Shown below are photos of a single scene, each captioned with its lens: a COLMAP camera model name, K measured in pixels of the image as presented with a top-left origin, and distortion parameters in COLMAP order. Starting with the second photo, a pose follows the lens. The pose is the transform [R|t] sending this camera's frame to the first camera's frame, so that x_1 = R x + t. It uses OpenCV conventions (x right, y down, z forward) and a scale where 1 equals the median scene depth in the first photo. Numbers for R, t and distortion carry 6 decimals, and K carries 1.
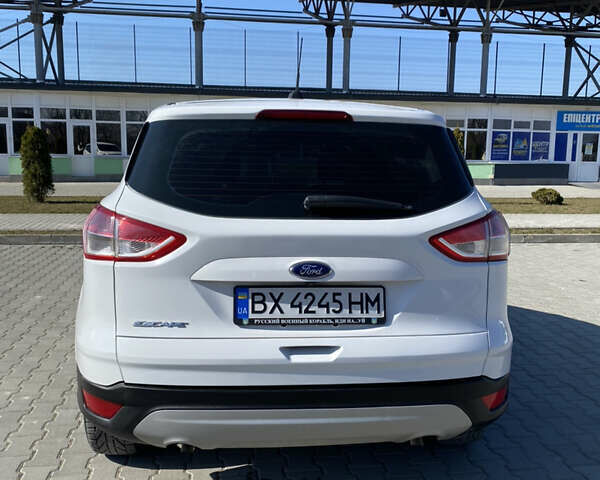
lens RADIAL K [[624.1, 0, 300.0], [0, 624.1, 240.0], [0, 0, 1]] dist [0.089744, -0.155479]
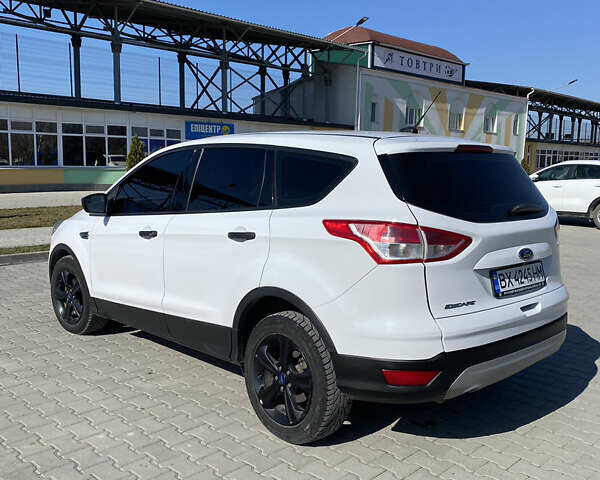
lens RADIAL K [[624.1, 0, 300.0], [0, 624.1, 240.0], [0, 0, 1]] dist [0.089744, -0.155479]
pose [[0.796921, -0.082979, 0.598357, -0.398478], [0.086430, 0.995992, 0.023010, -0.020372], [-0.597868, 0.033378, 0.800899, 0.034001]]
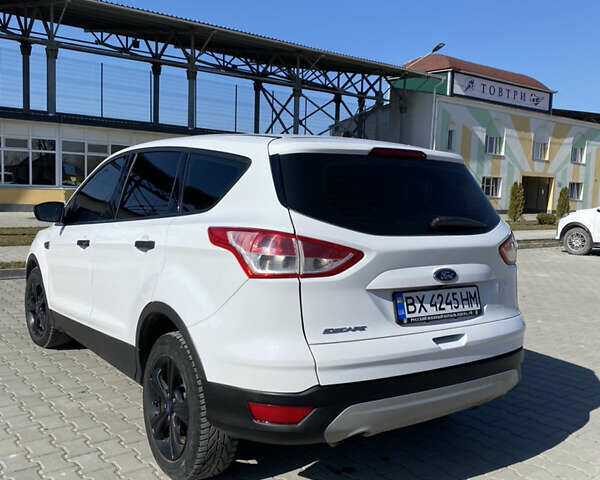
lens RADIAL K [[624.1, 0, 300.0], [0, 624.1, 240.0], [0, 0, 1]] dist [0.089744, -0.155479]
pose [[0.872612, -0.028537, 0.487580, -0.259880], [0.050383, 0.998225, -0.031746, 0.000593], [-0.485809, 0.052268, 0.872501, 0.008779]]
